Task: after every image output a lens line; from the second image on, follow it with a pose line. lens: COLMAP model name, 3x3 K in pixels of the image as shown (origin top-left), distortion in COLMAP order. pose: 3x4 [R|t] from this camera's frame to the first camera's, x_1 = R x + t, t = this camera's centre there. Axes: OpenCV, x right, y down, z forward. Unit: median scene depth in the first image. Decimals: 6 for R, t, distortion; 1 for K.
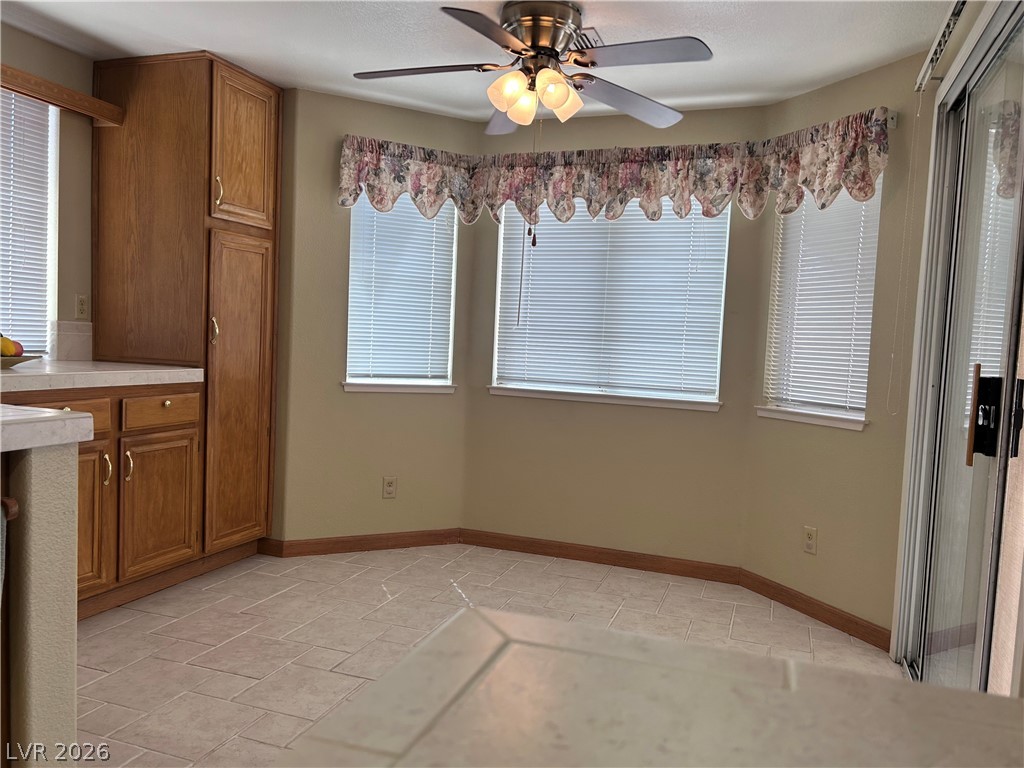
lens RADIAL K [[769.0, 0, 504.5], [0, 769.0, 381.5], [0, 0, 1]] dist [0.056479, -0.054156]
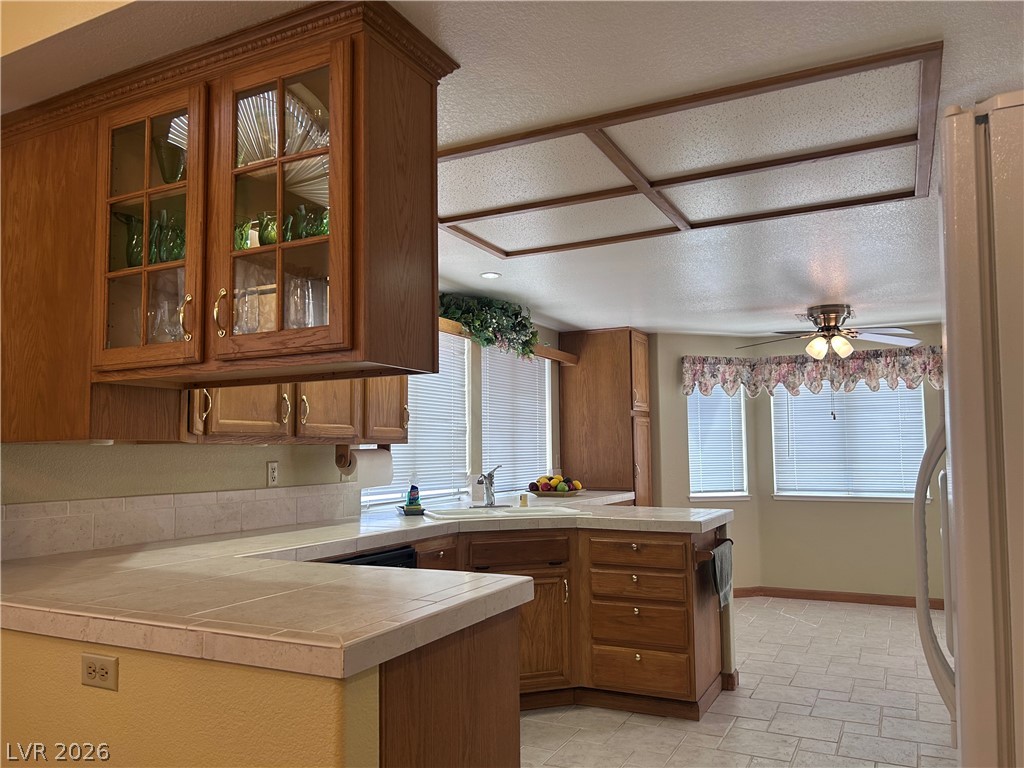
lens RADIAL K [[769.0, 0, 518.2], [0, 769.0, 389.4], [0, 0, 1]] dist [0.056479, -0.054156]
pose [[0.990336, -0.068330, -0.120687, -0.372242], [0.050717, 0.988363, -0.143412, -0.007106], [0.129082, 0.135905, 0.982277, -0.769746]]
